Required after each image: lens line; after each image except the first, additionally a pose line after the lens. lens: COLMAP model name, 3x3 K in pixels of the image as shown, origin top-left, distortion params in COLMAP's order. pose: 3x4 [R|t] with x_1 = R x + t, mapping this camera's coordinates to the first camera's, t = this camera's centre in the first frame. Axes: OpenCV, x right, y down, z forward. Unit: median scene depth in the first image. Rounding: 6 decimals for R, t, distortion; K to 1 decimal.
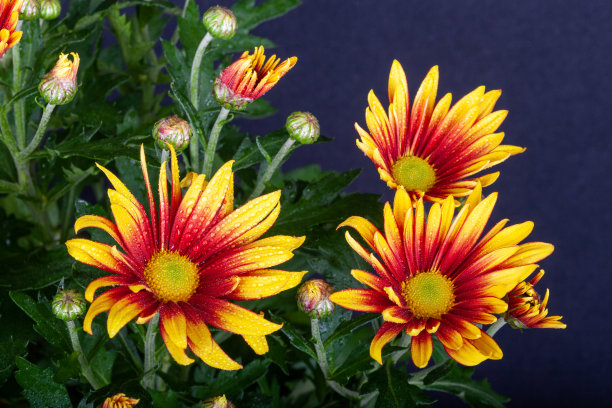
lens RADIAL K [[2051.7, 0, 306.0], [0, 2051.7, 204.0], [0, 0, 1]] dist [0.130115, 1.347394]
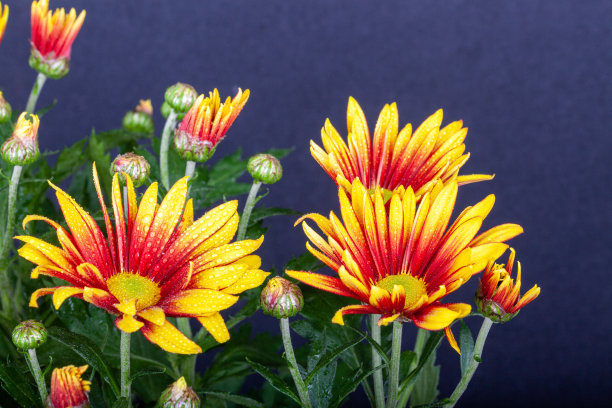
lens RADIAL K [[2051.7, 0, 306.0], [0, 2051.7, 204.0], [0, 0, 1]] dist [0.130115, 1.347394]
pose [[0.991602, -0.110021, -0.067973, 0.086497], [0.075186, 0.918088, -0.389181, 0.378007], [0.105223, 0.380802, 0.918650, 0.096448]]
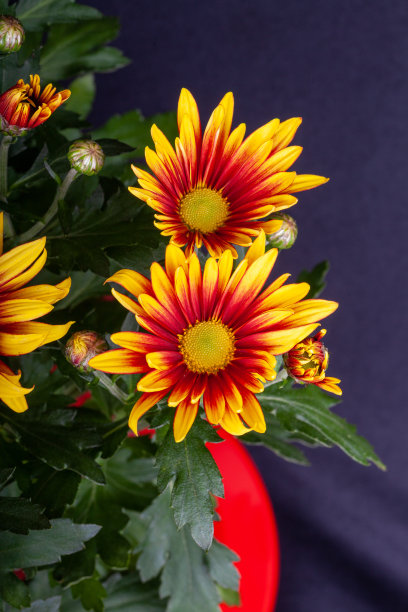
lens RADIAL K [[2051.7, 0, 204.0], [0, 2051.7, 306.0], [0, 0, 1]] dist [0.130115, 1.347394]
pose [[0.991051, 0.037578, -0.128086, 0.179558], [-0.006789, 0.972503, 0.232791, -0.195321], [0.133312, -0.229838, 0.964055, 0.089821]]
